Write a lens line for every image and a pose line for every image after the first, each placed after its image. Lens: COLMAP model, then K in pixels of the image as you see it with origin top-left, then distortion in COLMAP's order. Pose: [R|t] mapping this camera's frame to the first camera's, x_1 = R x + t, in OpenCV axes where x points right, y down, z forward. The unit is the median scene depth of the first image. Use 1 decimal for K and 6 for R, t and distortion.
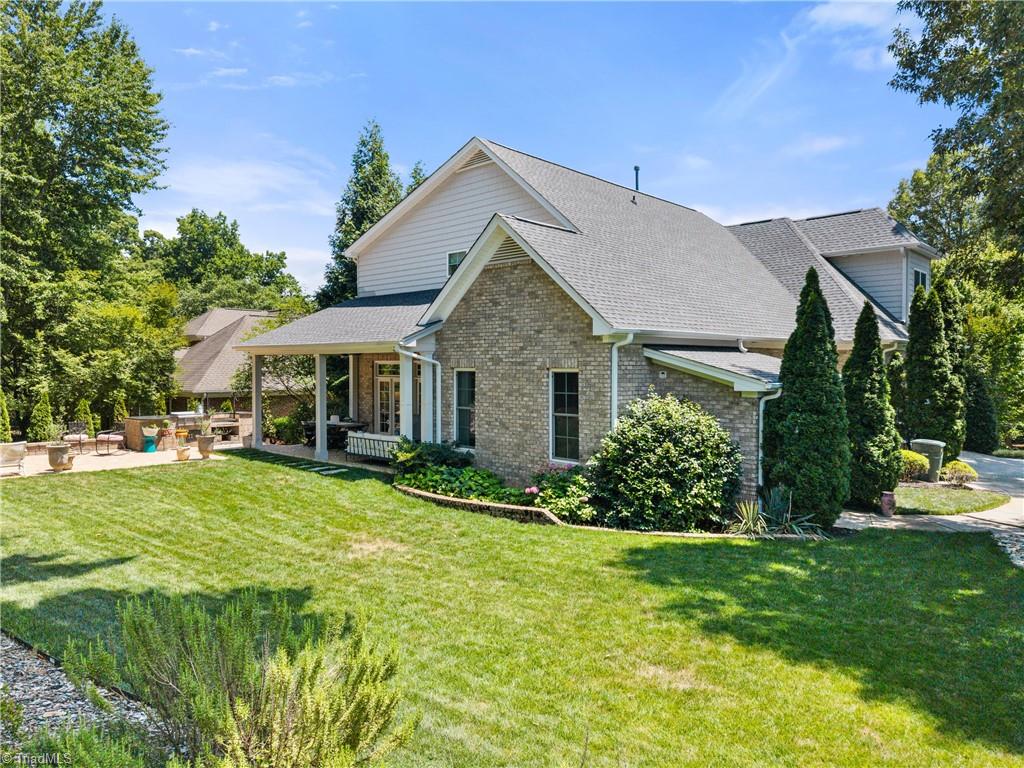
lens RADIAL K [[689.3, 0, 512.1], [0, 689.3, 379.7], [0, 0, 1]] dist [0.011031, -0.000686]
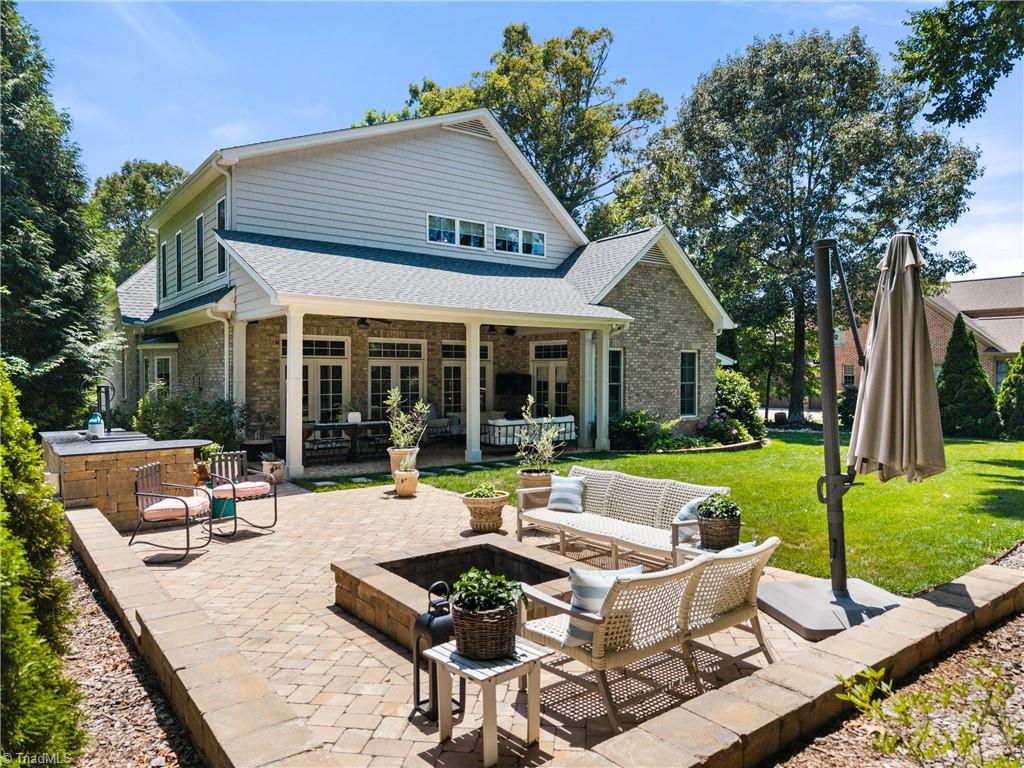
lens RADIAL K [[689.3, 0, 517.0], [0, 689.3, 387.1], [0, 0, 1]] dist [0.011031, -0.000686]
pose [[0.165341, -0.016671, 0.986096, -1.295089], [0.022004, 0.999671, 0.013211, 0.031477], [-0.985991, 0.019514, 0.165653, 1.055116]]
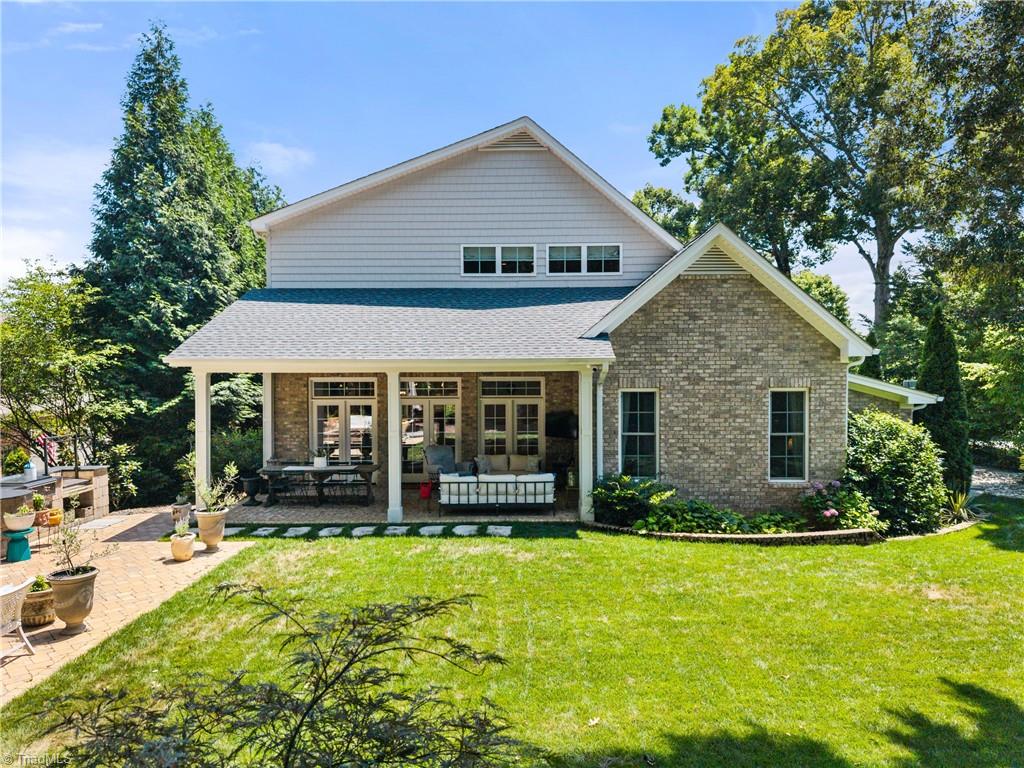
lens RADIAL K [[689.3, 0, 511.2], [0, 689.3, 377.1], [0, 0, 1]] dist [0.011031, -0.000686]
pose [[0.736210, -0.013630, 0.676616, -0.848938], [0.019700, 0.999805, -0.001295, -0.036137], [-0.676467, 0.014283, 0.736335, 0.507169]]
